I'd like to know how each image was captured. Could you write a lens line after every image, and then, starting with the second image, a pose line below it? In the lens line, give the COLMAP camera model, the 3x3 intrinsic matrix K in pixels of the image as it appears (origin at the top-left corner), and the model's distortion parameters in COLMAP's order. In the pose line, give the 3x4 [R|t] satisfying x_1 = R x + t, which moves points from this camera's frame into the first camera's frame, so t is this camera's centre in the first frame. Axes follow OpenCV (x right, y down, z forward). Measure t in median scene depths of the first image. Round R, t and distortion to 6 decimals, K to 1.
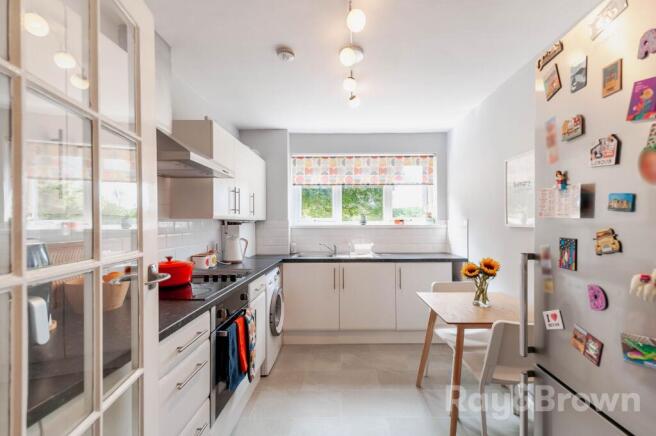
lens RADIAL K [[282.0, 0, 311.6], [0, 282.0, 221.9], [0, 0, 1]] dist [0.005427, -0.003184]
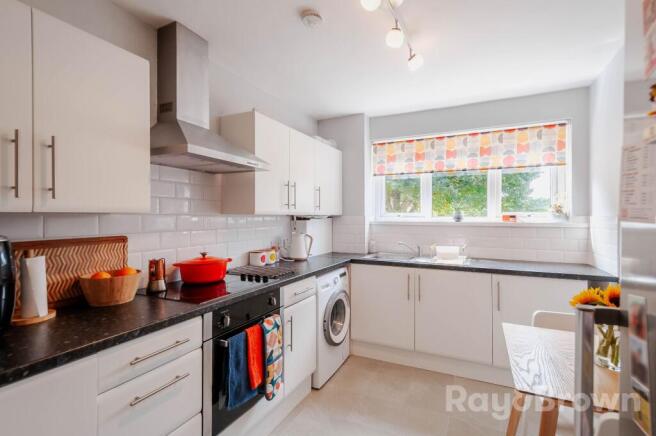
lens RADIAL K [[282.0, 0, 325.4], [0, 282.0, 216.9], [0, 0, 1]] dist [0.005427, -0.003184]
pose [[0.925563, 0.004497, -0.378566, 0.197160], [-0.003074, 0.999986, 0.004364, -0.006664], [0.378580, -0.002875, 0.925564, 0.177335]]
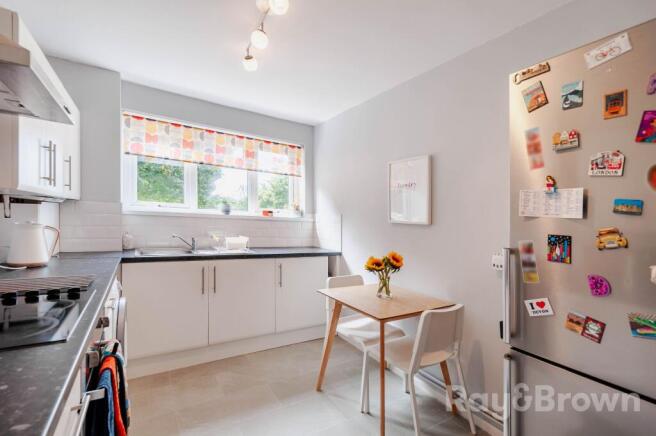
lens RADIAL K [[304.2, 0, 306.2], [0, 304.2, 220.1], [0, 0, 1]] dist [0.003284, 0.000442]
pose [[0.825911, 0.039575, 0.562410, -0.178811], [-0.052509, 0.998597, 0.006843, 0.011529], [-0.561350, -0.035183, 0.826830, 0.153934]]
